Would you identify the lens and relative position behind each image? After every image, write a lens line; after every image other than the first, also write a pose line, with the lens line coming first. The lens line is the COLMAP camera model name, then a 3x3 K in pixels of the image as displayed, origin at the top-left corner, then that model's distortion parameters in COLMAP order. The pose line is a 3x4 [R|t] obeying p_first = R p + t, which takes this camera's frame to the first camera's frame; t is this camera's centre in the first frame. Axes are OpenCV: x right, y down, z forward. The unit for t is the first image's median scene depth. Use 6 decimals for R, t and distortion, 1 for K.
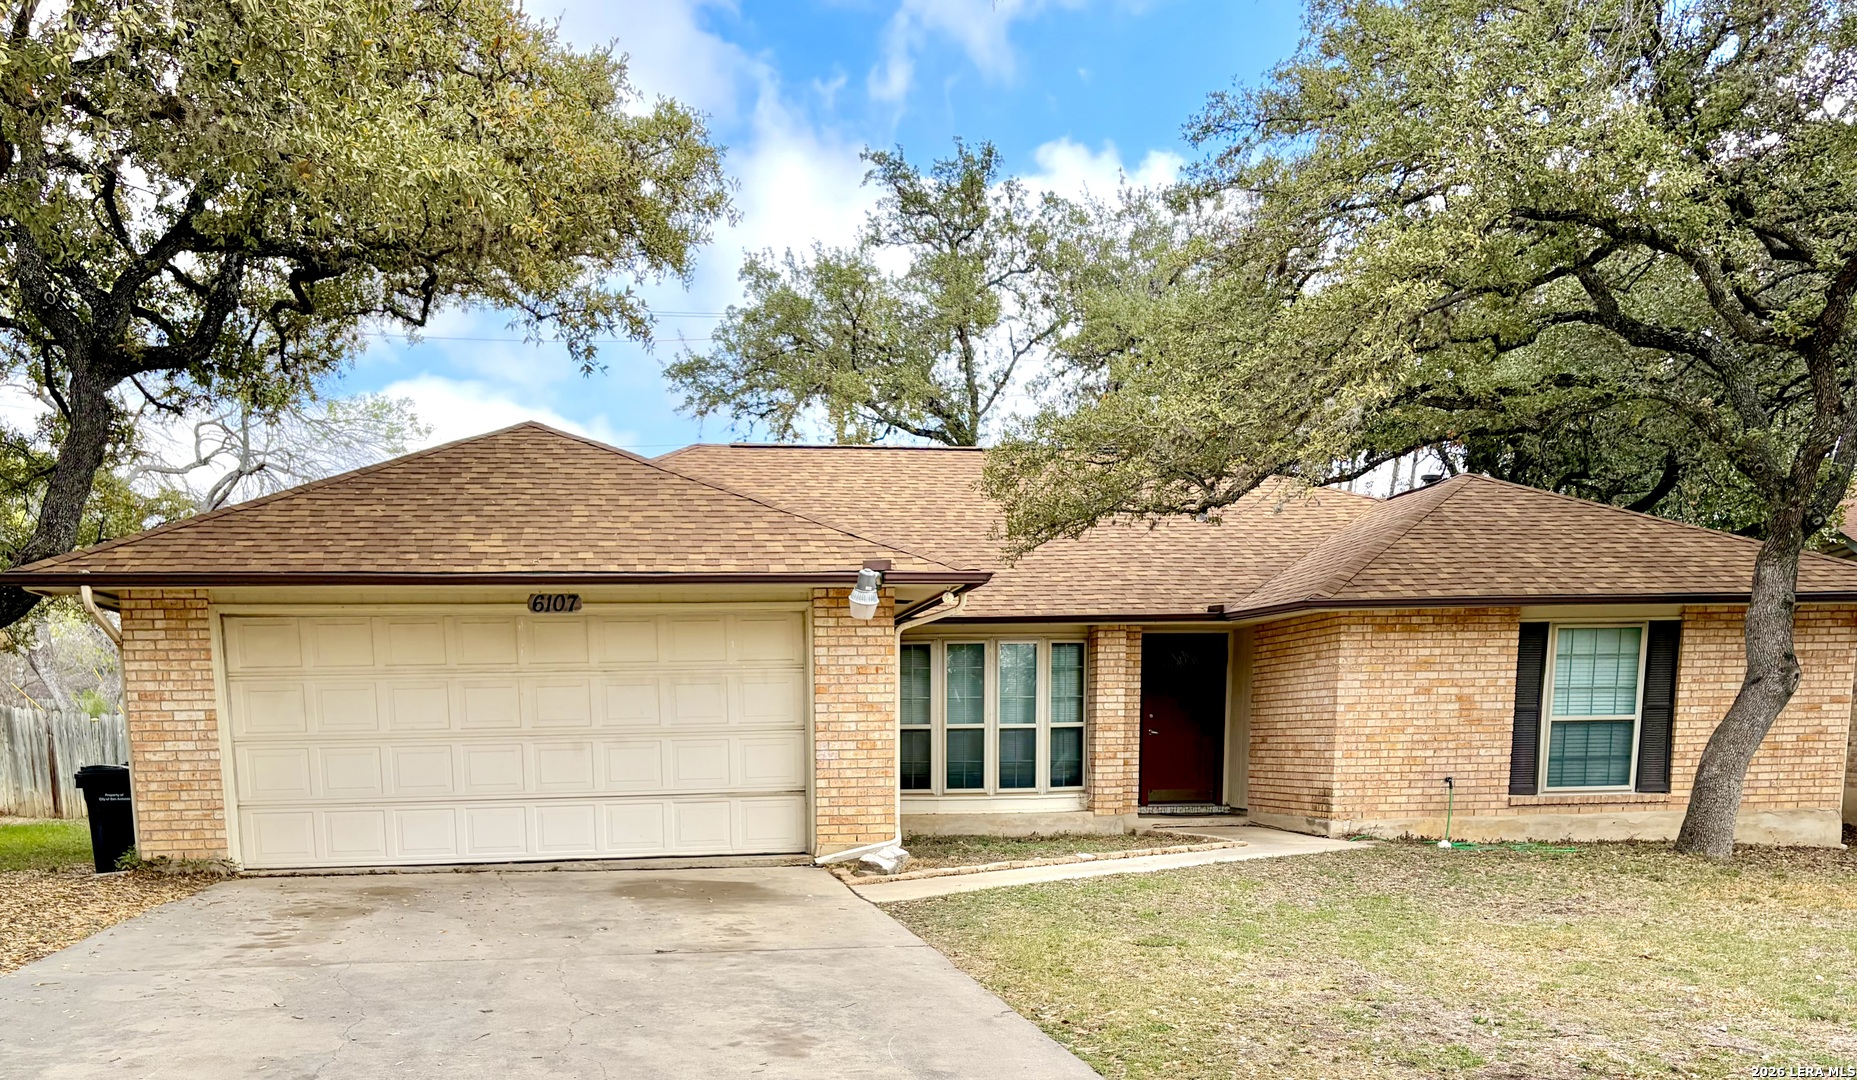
lens RADIAL K [[1323.2, 0, 927.7], [0, 1323.2, 551.6], [0, 0, 1]] dist [-0.010015, 0.014546]
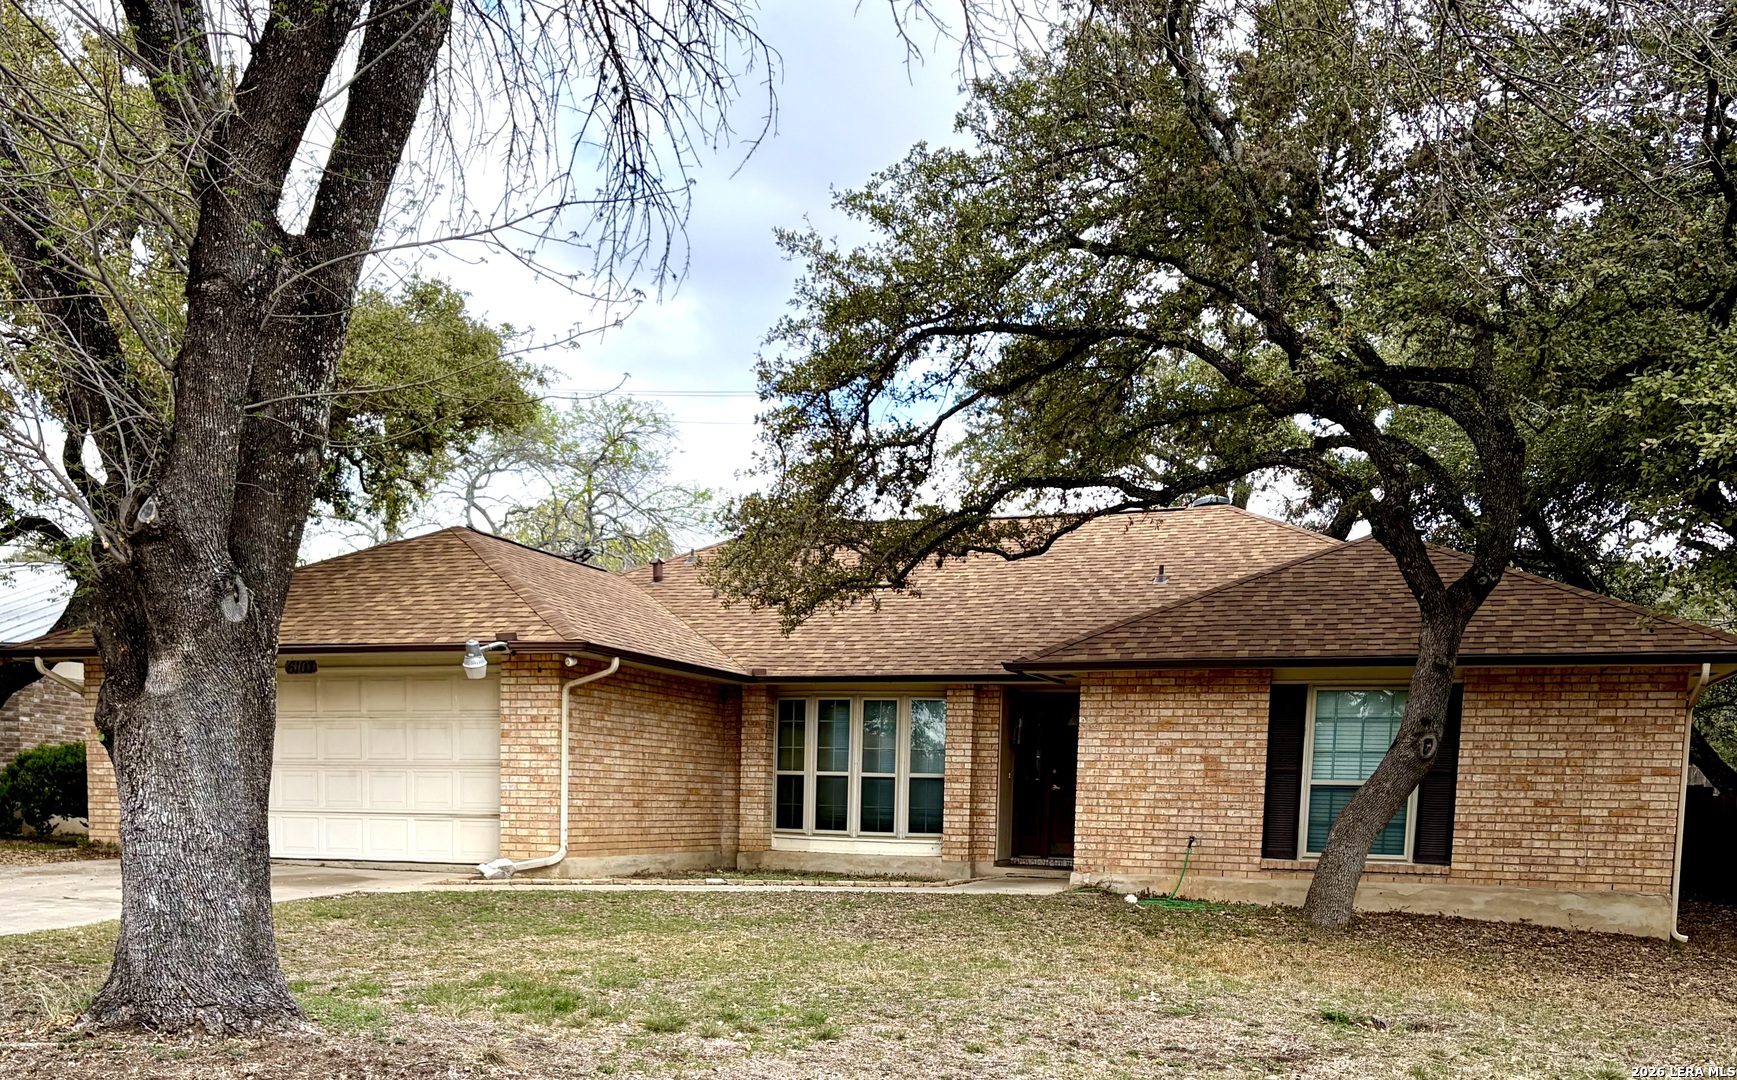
lens RADIAL K [[1300.0, 0, 865.8], [0, 1300.0, 526.3], [0, 0, 1]] dist [0.010409, -0.013264]
pose [[0.933083, -0.037958, -0.357654, 0.523215], [0.015092, 0.997672, -0.066510, -0.005194], [0.359345, 0.056661, 0.931483, -0.040330]]
